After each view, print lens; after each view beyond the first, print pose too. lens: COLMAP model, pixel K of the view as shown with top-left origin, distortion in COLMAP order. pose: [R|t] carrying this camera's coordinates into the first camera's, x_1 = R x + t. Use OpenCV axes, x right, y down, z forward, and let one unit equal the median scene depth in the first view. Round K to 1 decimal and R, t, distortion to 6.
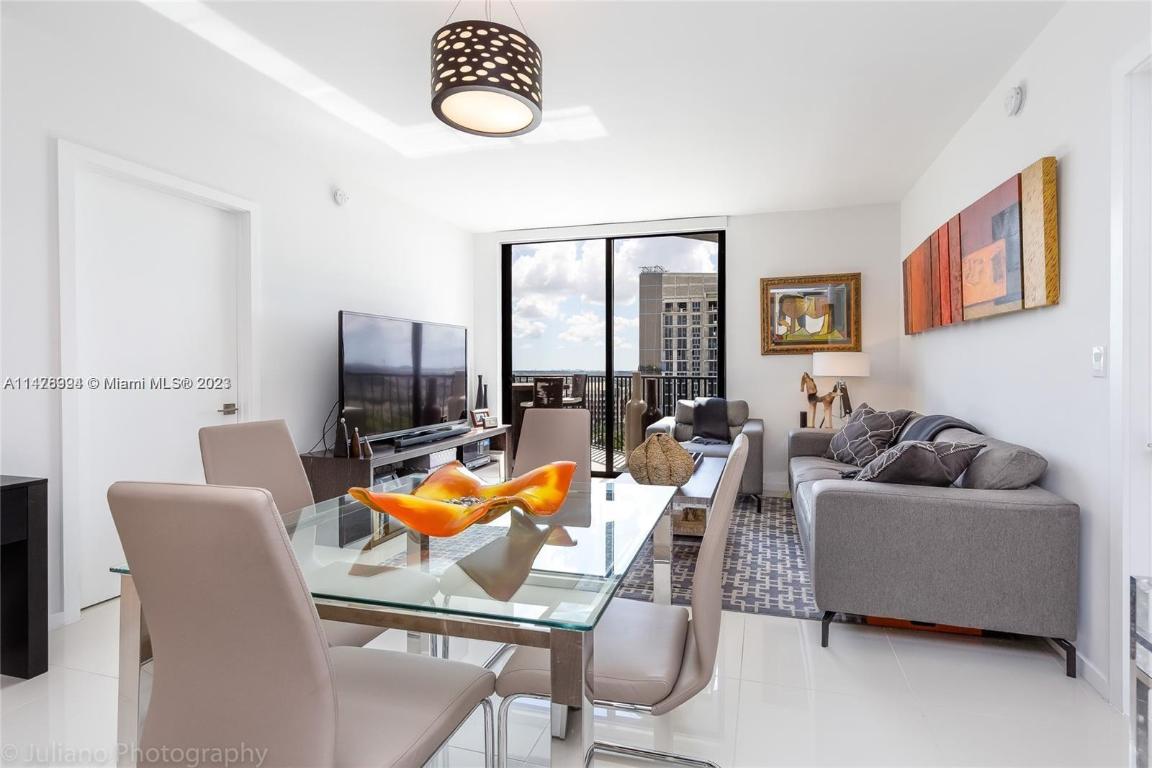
lens RADIAL K [[540.9, 0, 633.2], [0, 540.9, 375.0], [0, 0, 1]] dist [-0.000070, -0.000032]
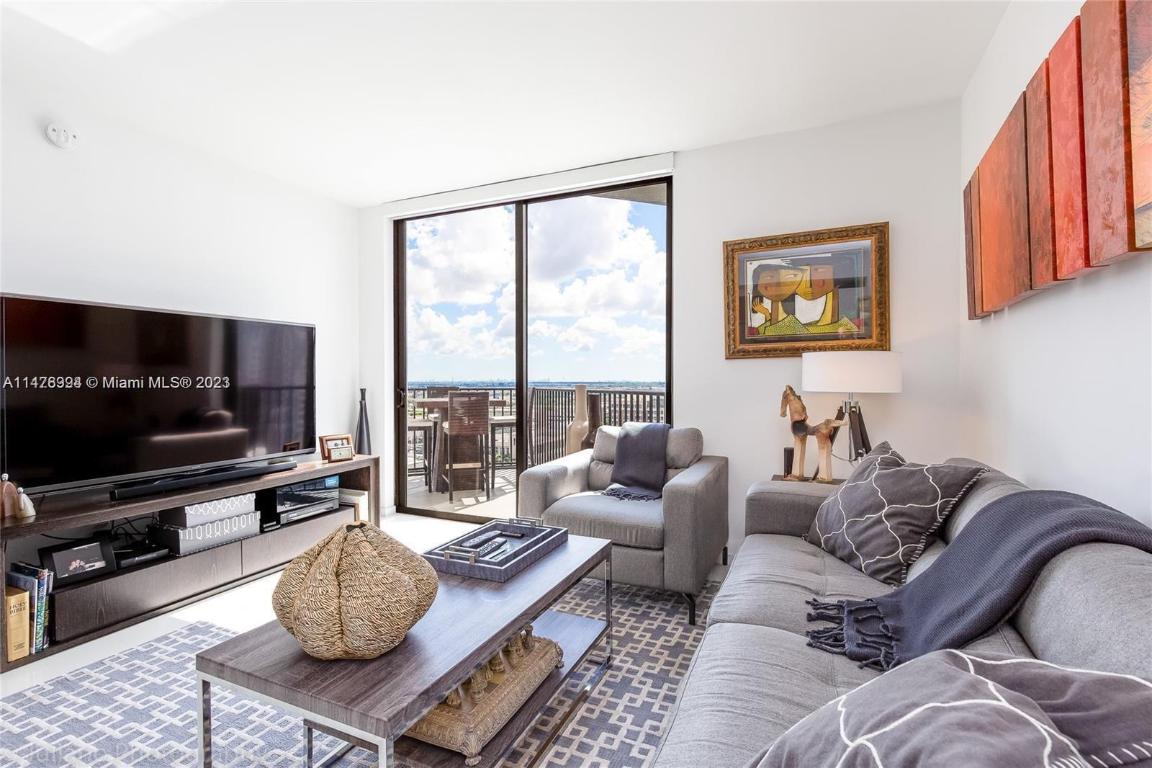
lens RADIAL K [[532.5, 0, 574.4], [0, 532.5, 381.5], [0, 0, 1]] dist [0.002414, -0.000014]
pose [[0.982670, -0.001114, -0.185360, 0.184442], [0.000113, 0.999985, -0.005407, -0.006345], [0.185364, 0.005292, 0.982656, 0.346379]]
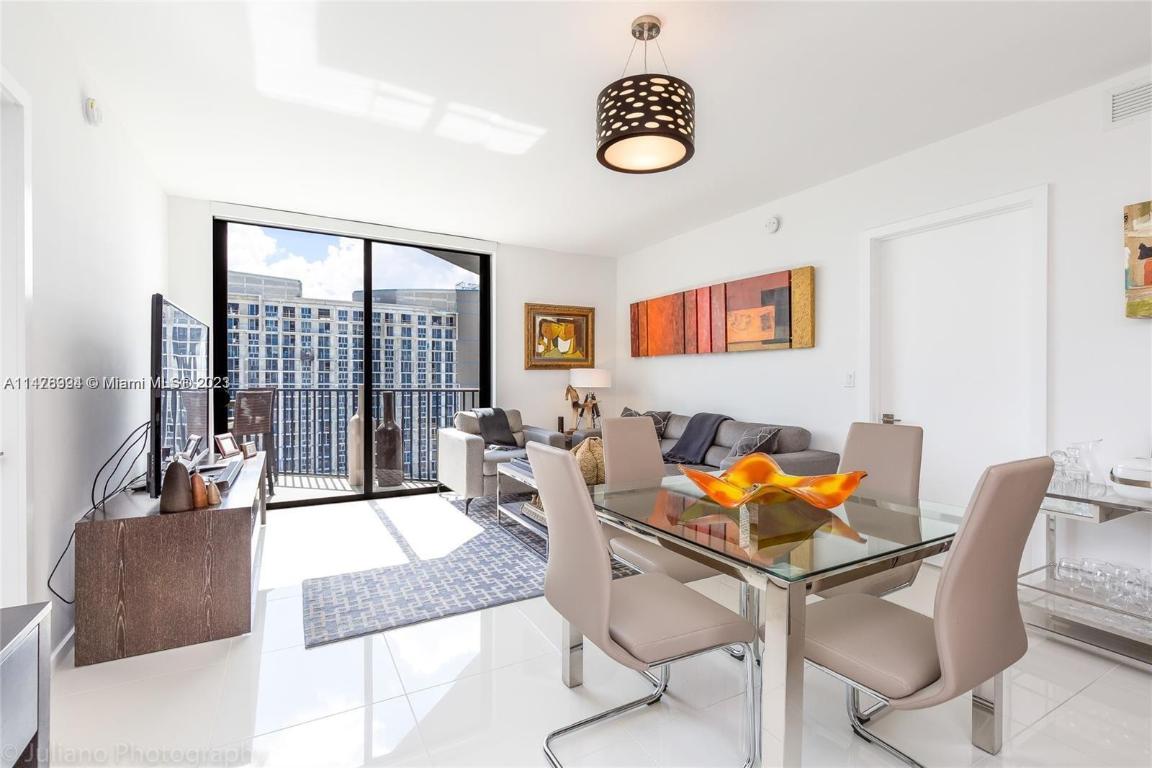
lens RADIAL K [[510.1, 0, 586.0], [0, 510.1, 384.8], [0, 0, 1]] dist [0.000348, -0.000168]
pose [[0.720818, -0.005362, 0.693103, -0.441410], [0.006802, 0.999977, 0.000662, -0.004635], [-0.693091, 0.004237, 0.720838, 0.133799]]
